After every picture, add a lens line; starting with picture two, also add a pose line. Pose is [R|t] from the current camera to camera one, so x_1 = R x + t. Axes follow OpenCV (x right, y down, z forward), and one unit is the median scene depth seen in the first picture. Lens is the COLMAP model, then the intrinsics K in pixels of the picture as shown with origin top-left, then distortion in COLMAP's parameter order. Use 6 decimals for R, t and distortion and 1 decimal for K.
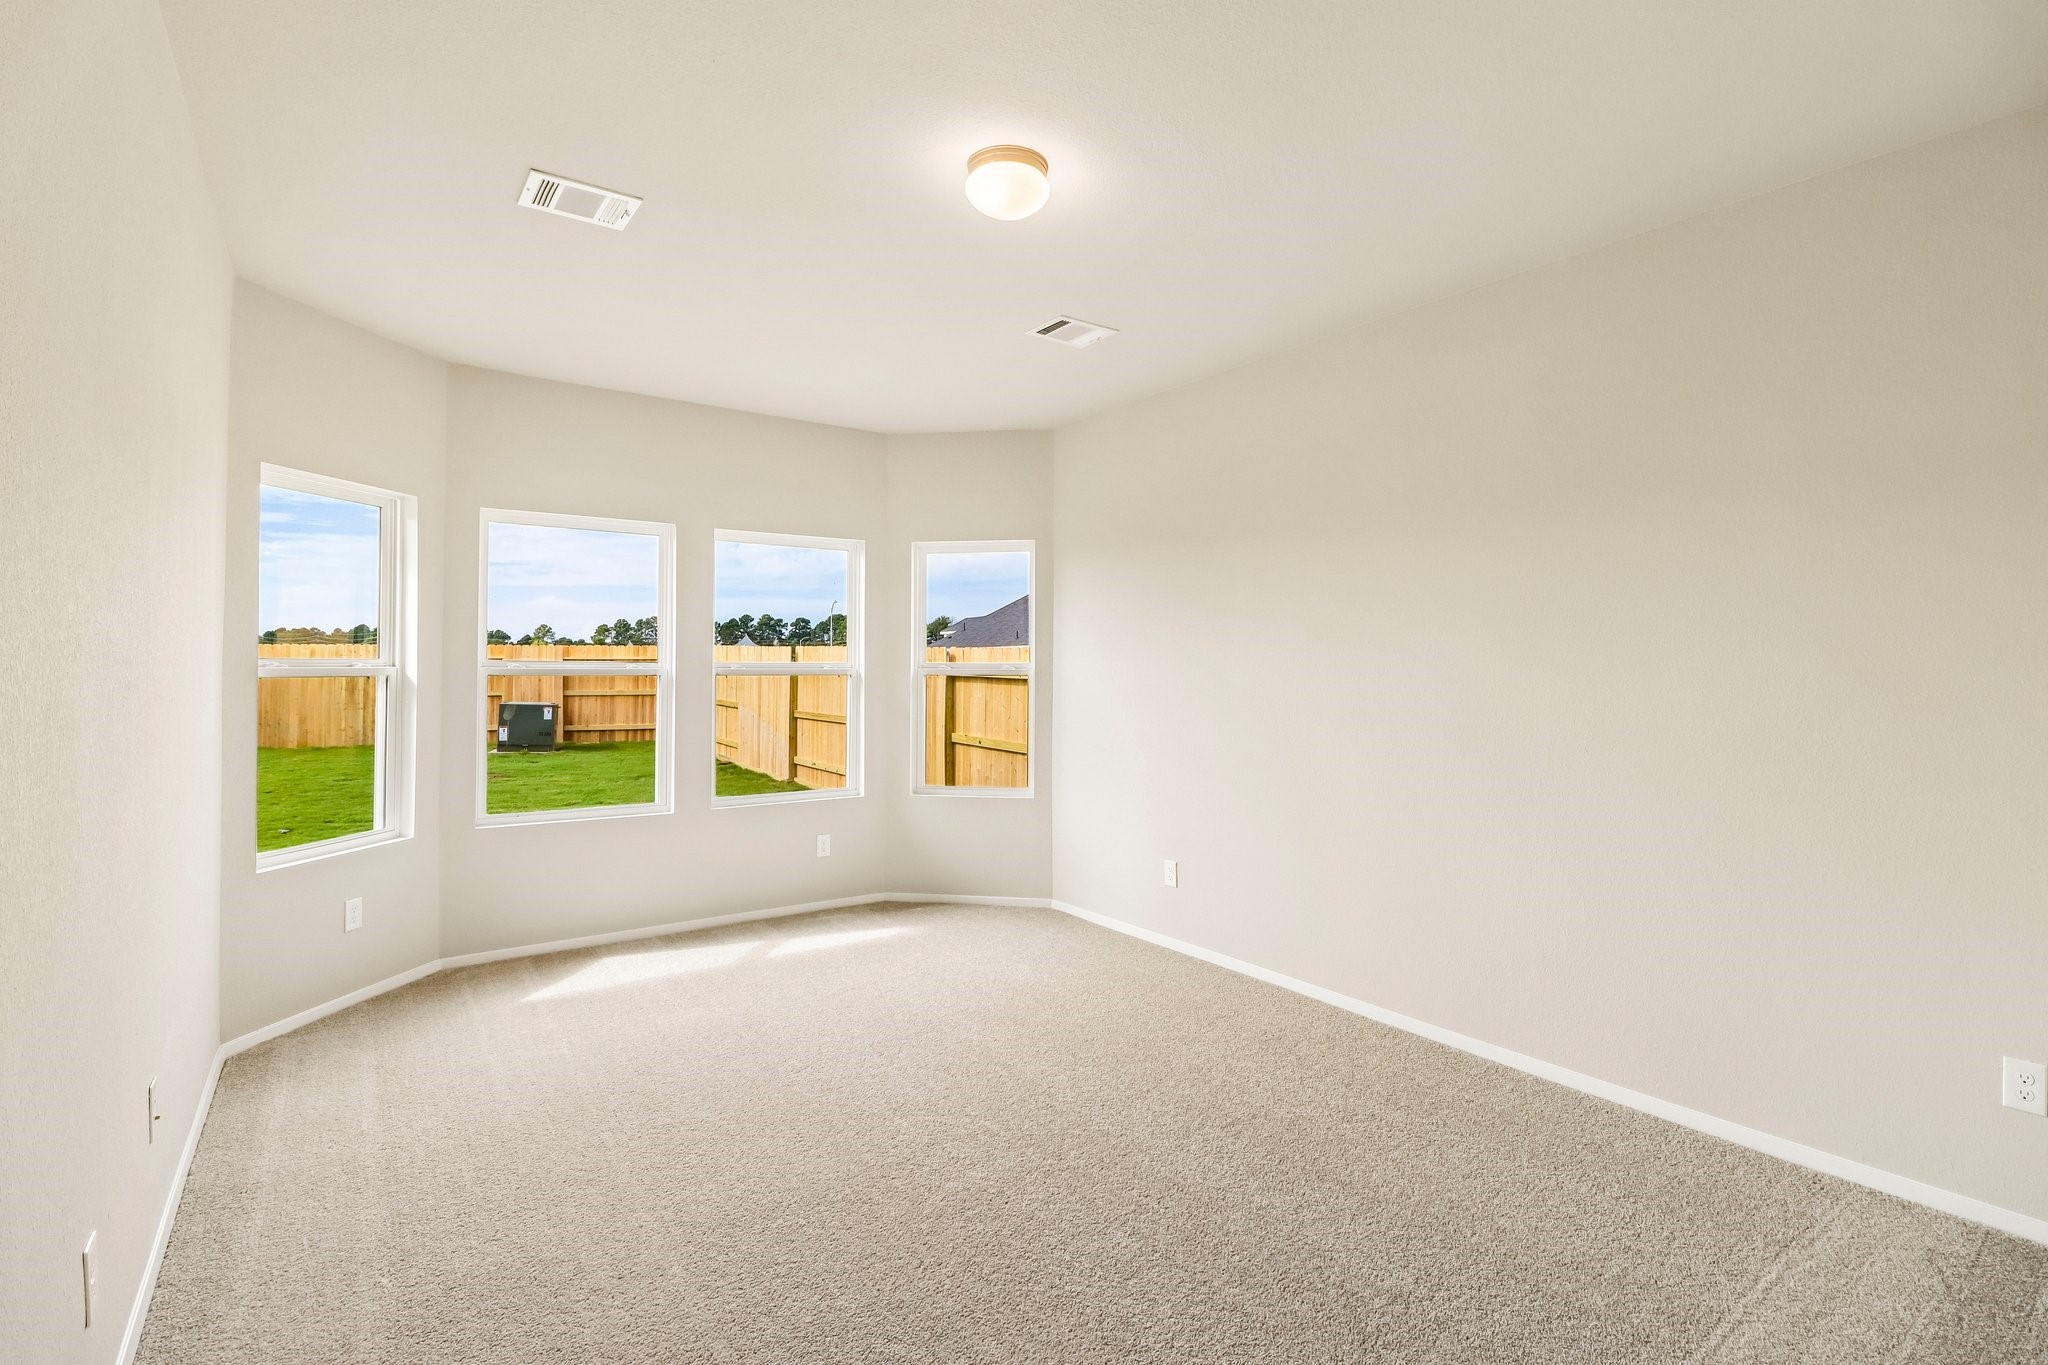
lens RADIAL K [[949.0, 0, 1033.5], [0, 949.0, 675.2], [0, 0, 1]] dist [-0.009776, -0.008417]
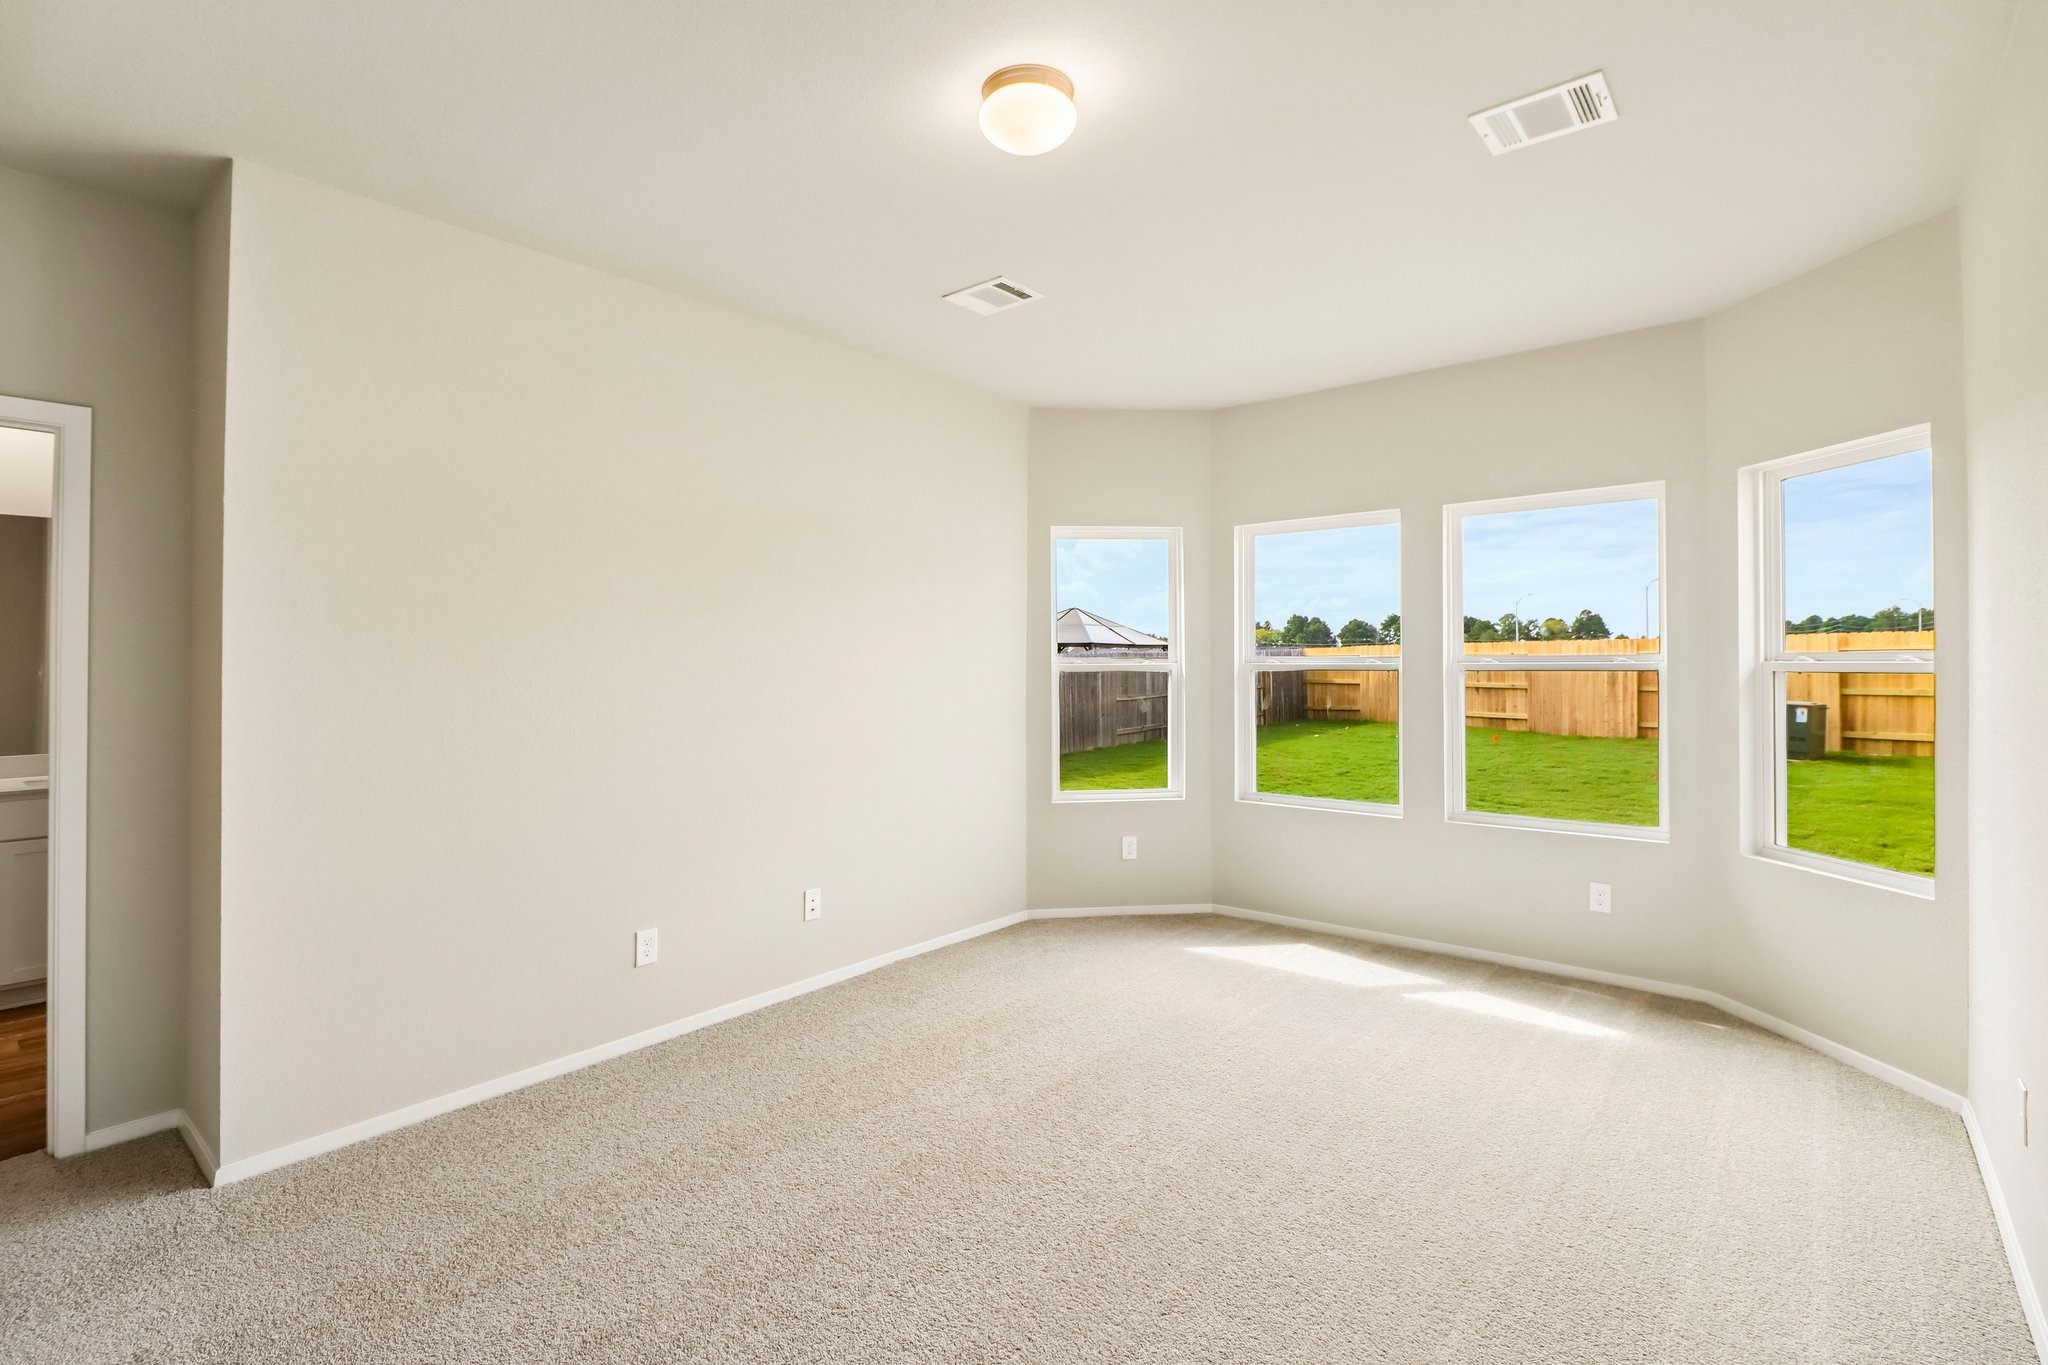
lens RADIAL K [[949.0, 0, 1033.2], [0, 949.0, 668.7], [0, 0, 1]] dist [-0.009776, -0.008417]
pose [[0.243558, 0.001379, -0.969885, 0.132803], [-0.001647, 0.999998, 0.001008, -0.000697], [0.969885, 0.001352, 0.243560, 0.127375]]
